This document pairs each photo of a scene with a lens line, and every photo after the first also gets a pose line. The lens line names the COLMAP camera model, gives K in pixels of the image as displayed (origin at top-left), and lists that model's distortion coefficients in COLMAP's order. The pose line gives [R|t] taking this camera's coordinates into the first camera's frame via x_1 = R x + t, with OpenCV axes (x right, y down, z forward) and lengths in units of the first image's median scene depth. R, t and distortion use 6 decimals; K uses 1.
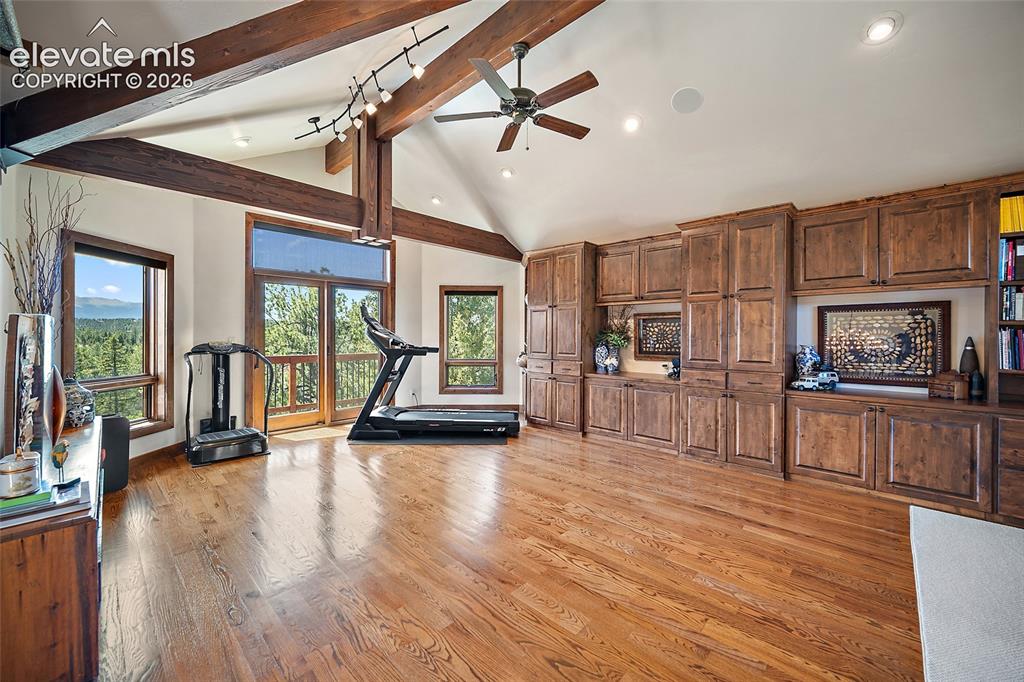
lens RADIAL K [[401.5, 0, 515.4], [0, 401.5, 337.0], [0, 0, 1]] dist [-0.000777, -0.000047]
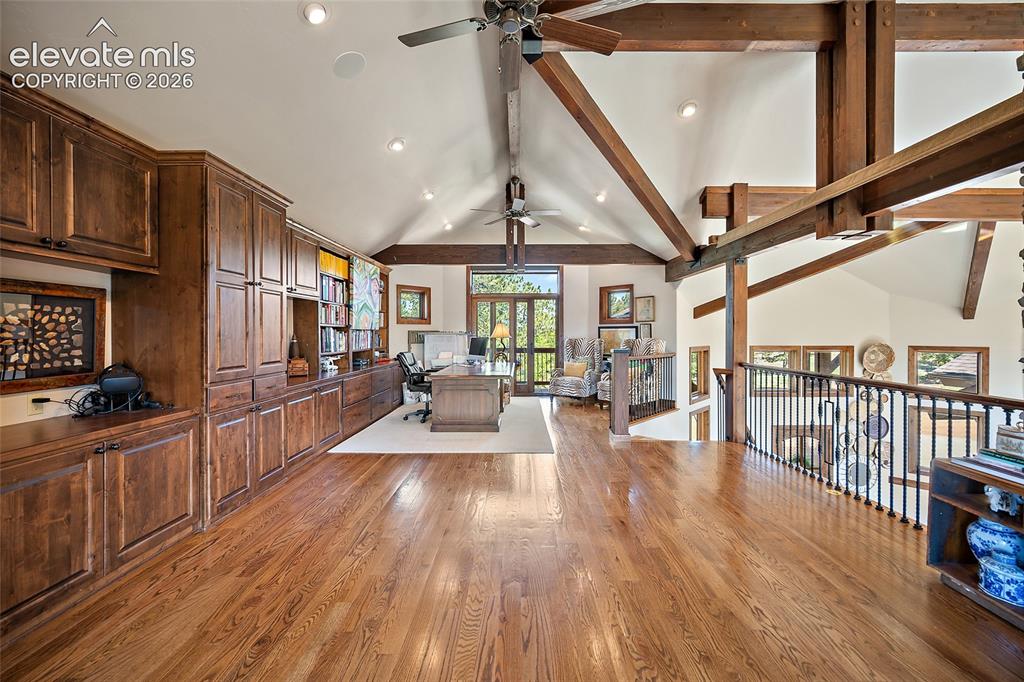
lens RADIAL K [[401.5, 0, 516.0], [0, 401.5, 335.6], [0, 0, 1]] dist [-0.000777, -0.000047]
pose [[-0.684926, -0.005909, 0.728588, -0.401492], [0.002156, 0.999946, 0.010137, -0.005865], [-0.728609, 0.008514, -0.684877, 1.159483]]
